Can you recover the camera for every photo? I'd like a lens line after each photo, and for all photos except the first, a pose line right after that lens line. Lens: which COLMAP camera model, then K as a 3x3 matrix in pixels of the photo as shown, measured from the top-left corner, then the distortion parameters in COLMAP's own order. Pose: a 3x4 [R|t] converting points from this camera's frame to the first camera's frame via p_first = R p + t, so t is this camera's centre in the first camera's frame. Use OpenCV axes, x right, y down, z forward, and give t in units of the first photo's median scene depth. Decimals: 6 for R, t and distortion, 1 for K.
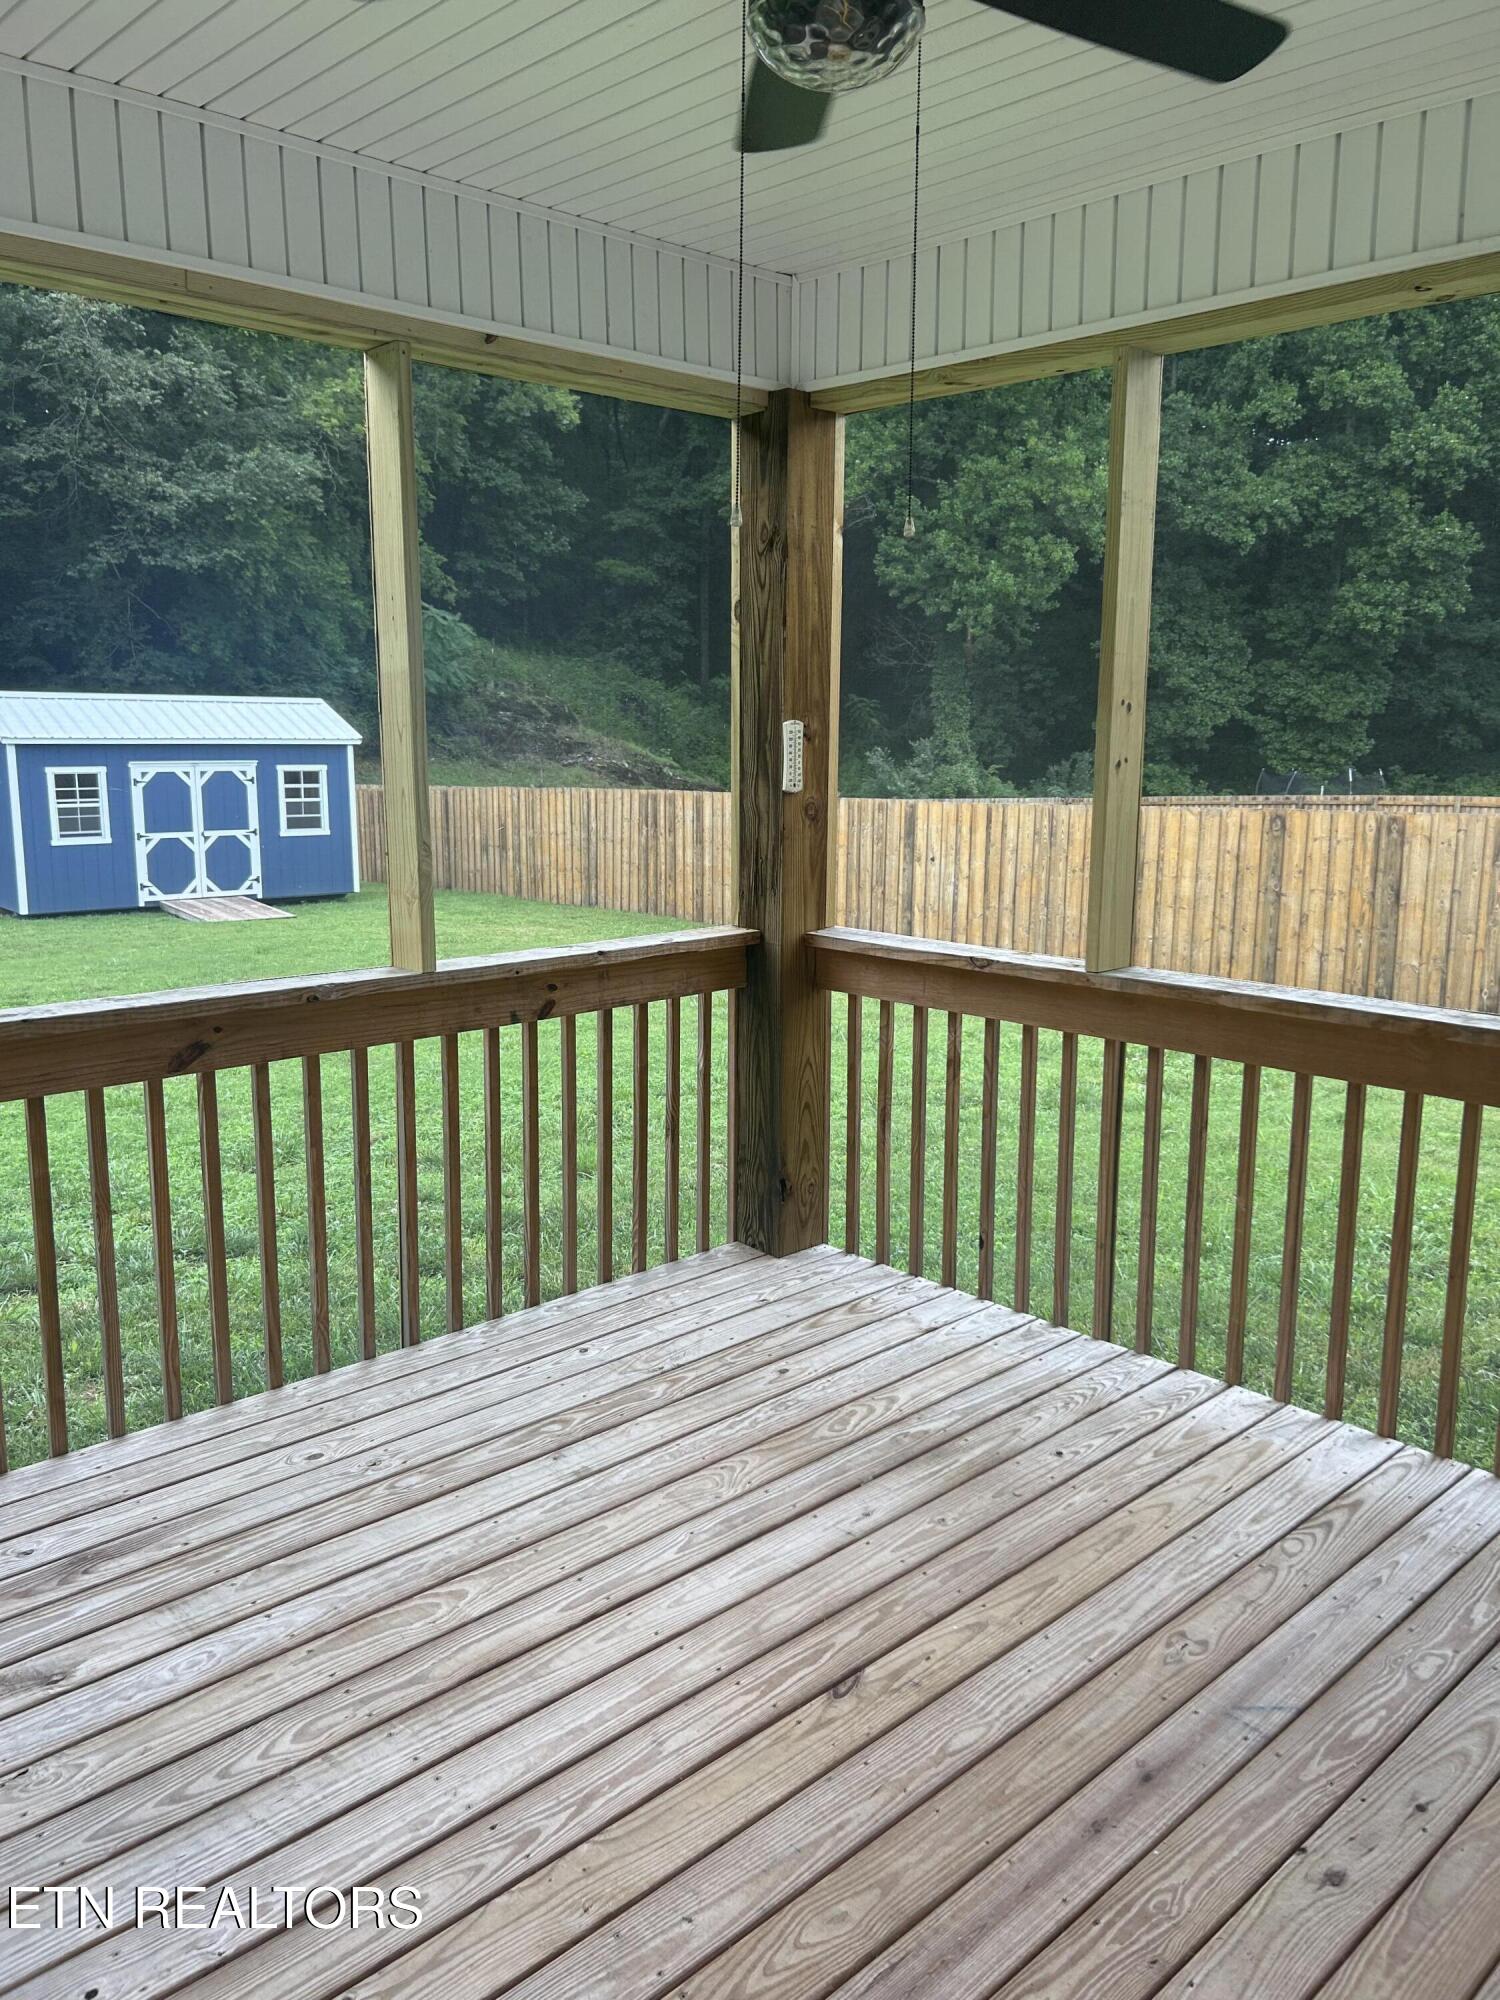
lens RADIAL K [[1520.0, 0, 727.8], [0, 1520.0, 1008.1], [0, 0, 1]] dist [0.051330, -0.067672]
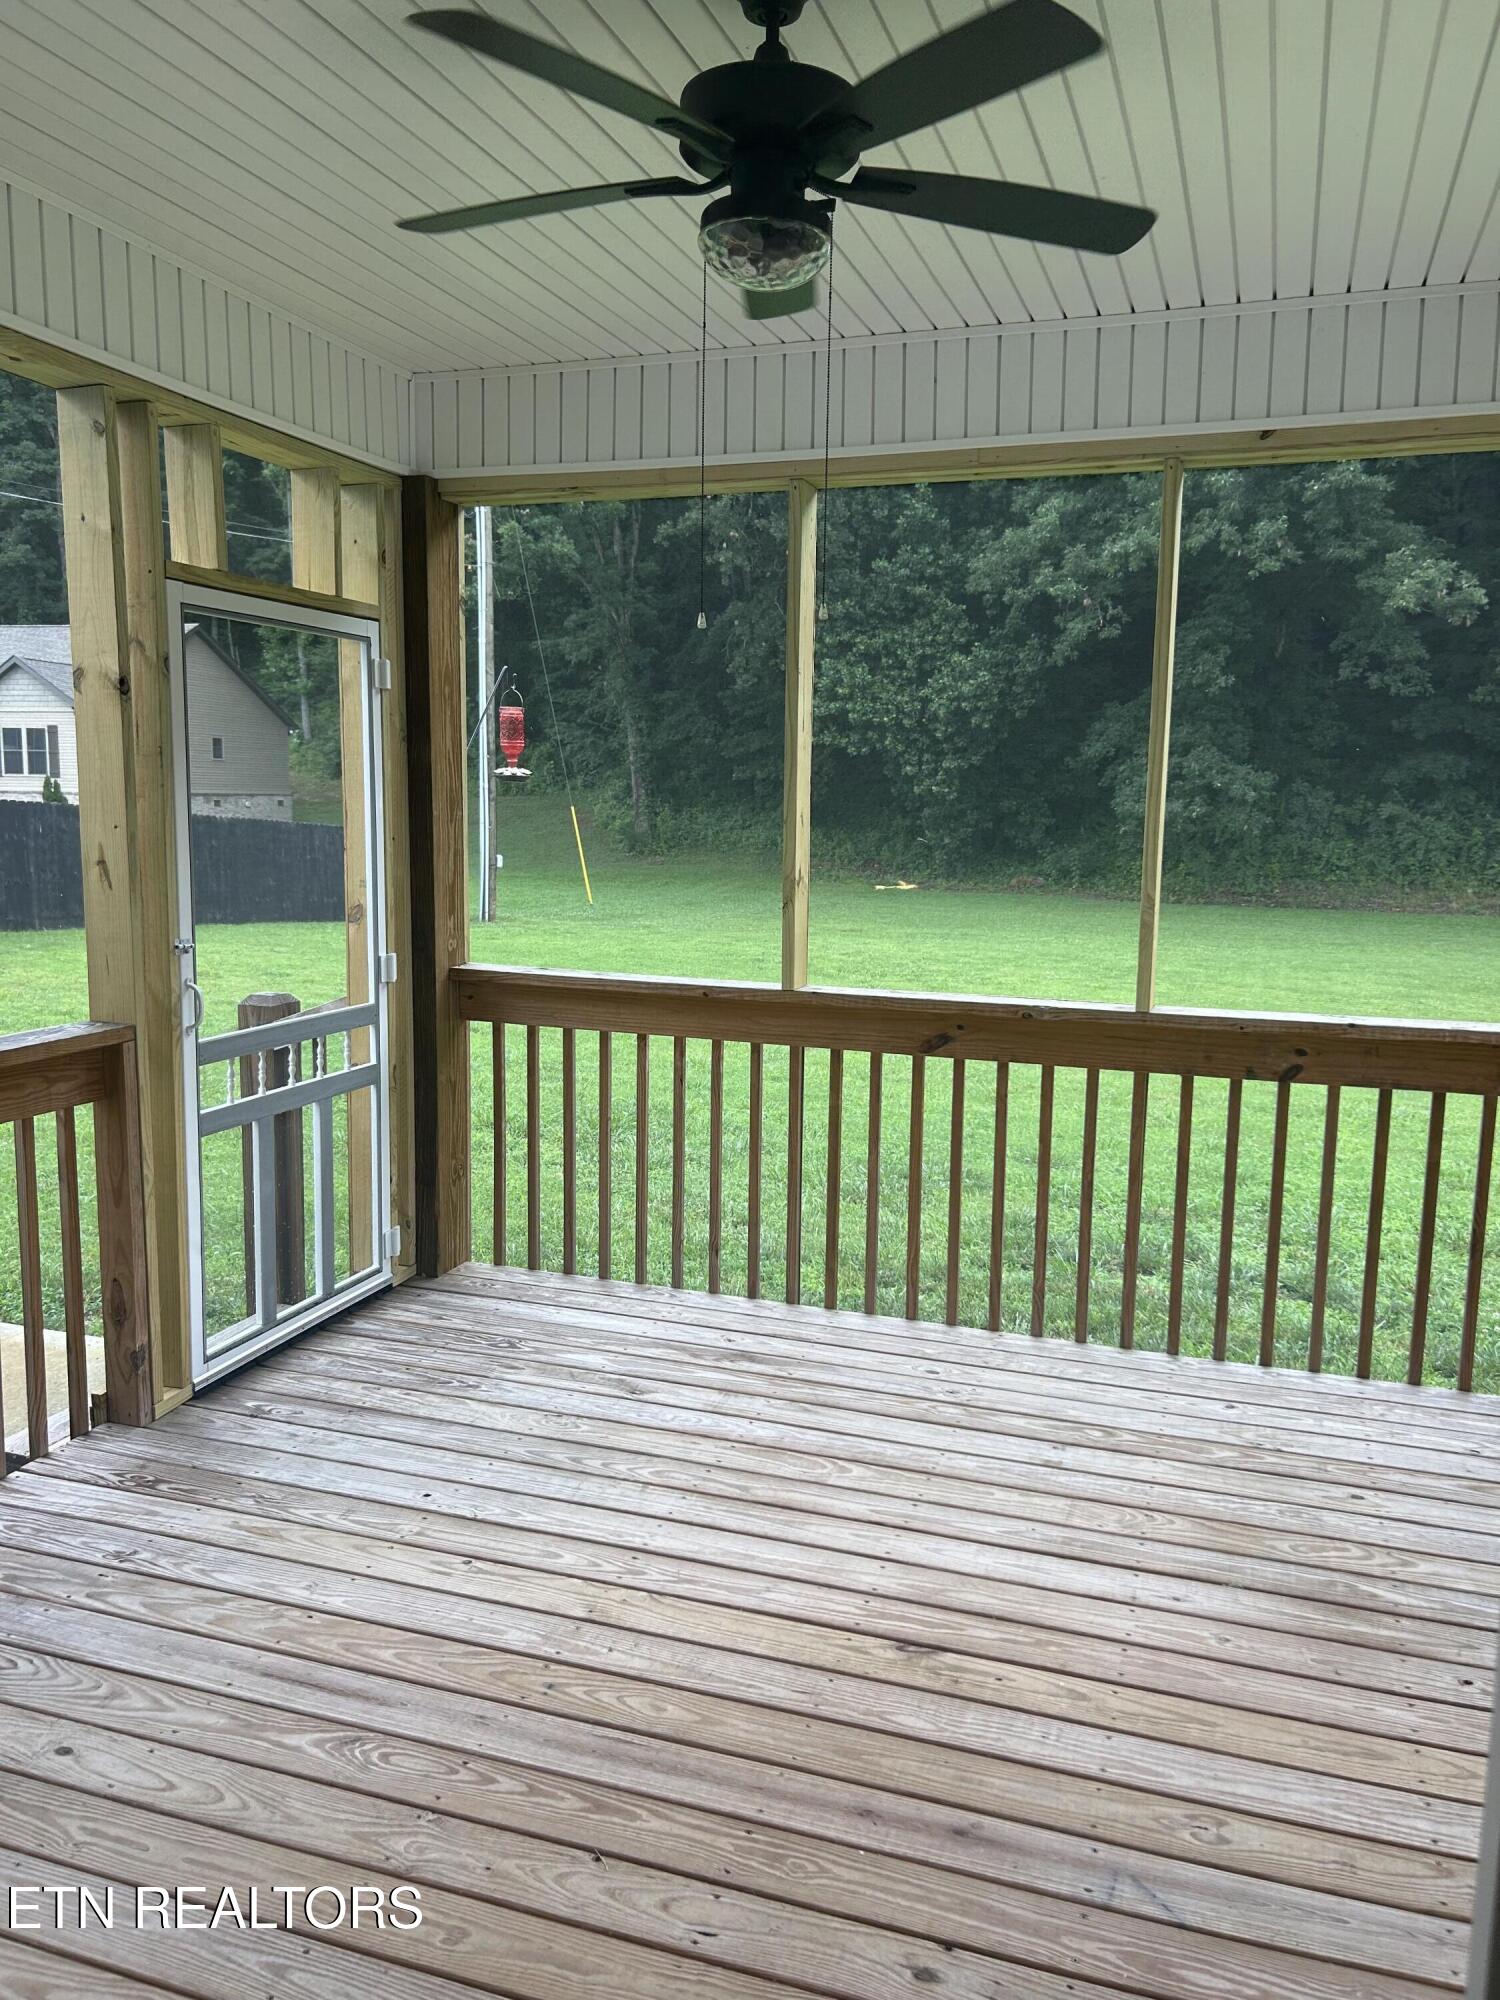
lens RADIAL K [[1515.8, 0, 754.4], [0, 1515.8, 1020.6], [0, 0, 1]] dist [0.048556, -0.063510]
pose [[0.463281, 0.132784, -0.876207, 0.844765], [-0.175084, 0.982938, 0.056385, -0.039532], [0.868744, 0.127288, 0.478625, 0.288575]]
